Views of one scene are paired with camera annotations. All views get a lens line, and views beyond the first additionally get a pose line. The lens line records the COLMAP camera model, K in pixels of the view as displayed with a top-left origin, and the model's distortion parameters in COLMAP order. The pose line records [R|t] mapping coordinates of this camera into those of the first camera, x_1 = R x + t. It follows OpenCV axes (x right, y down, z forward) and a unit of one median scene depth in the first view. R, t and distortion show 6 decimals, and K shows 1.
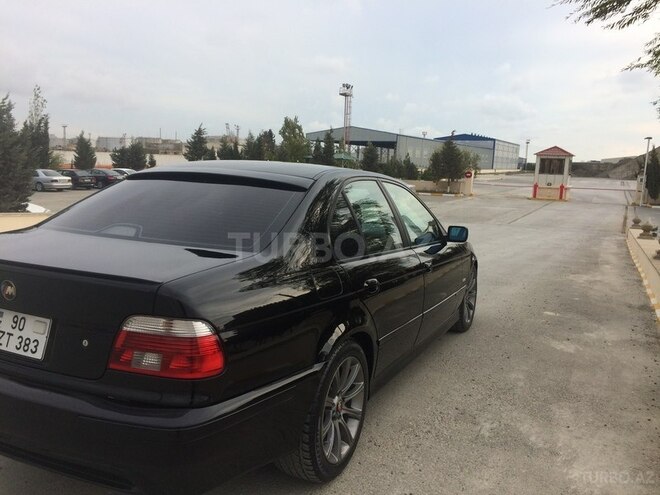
lens RADIAL K [[571.9, 0, 328.2], [0, 571.9, 242.5], [0, 0, 1]] dist [0.086038, -0.112901]
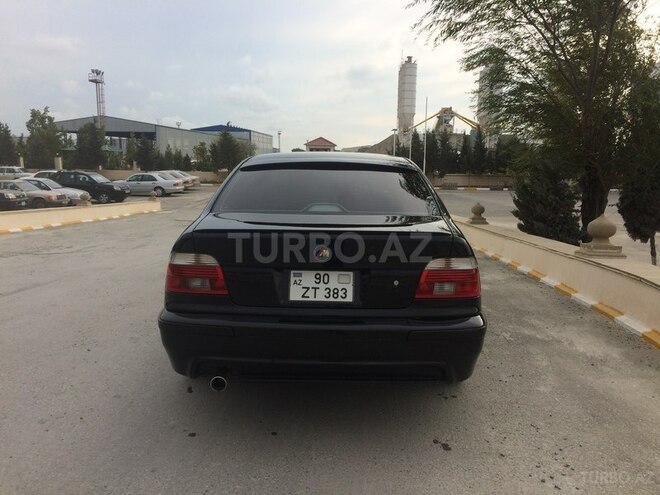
lens RADIAL K [[571.9, 0, 330.0], [0, 571.9, 250.1], [0, 0, 1]] dist [0.086038, -0.112901]
pose [[0.911399, -0.089919, 0.401581, -0.051256], [0.078615, 0.995908, 0.044577, 0.000933], [-0.403946, -0.009058, 0.914738, -0.009184]]
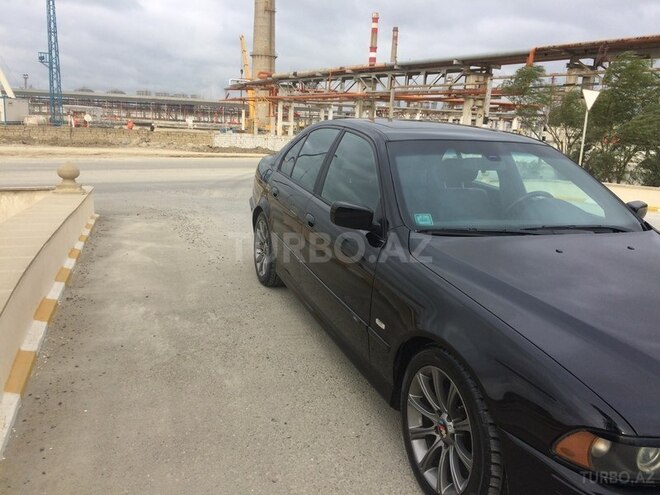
lens RADIAL K [[571.9, 0, 331.3], [0, 571.9, 245.8], [0, 0, 1]] dist [0.086038, -0.112901]
pose [[-0.702554, 0.088082, -0.706159, 0.073278], [-0.167862, 0.943797, 0.284728, -0.017257], [0.691550, 0.318574, -0.648282, 0.147596]]
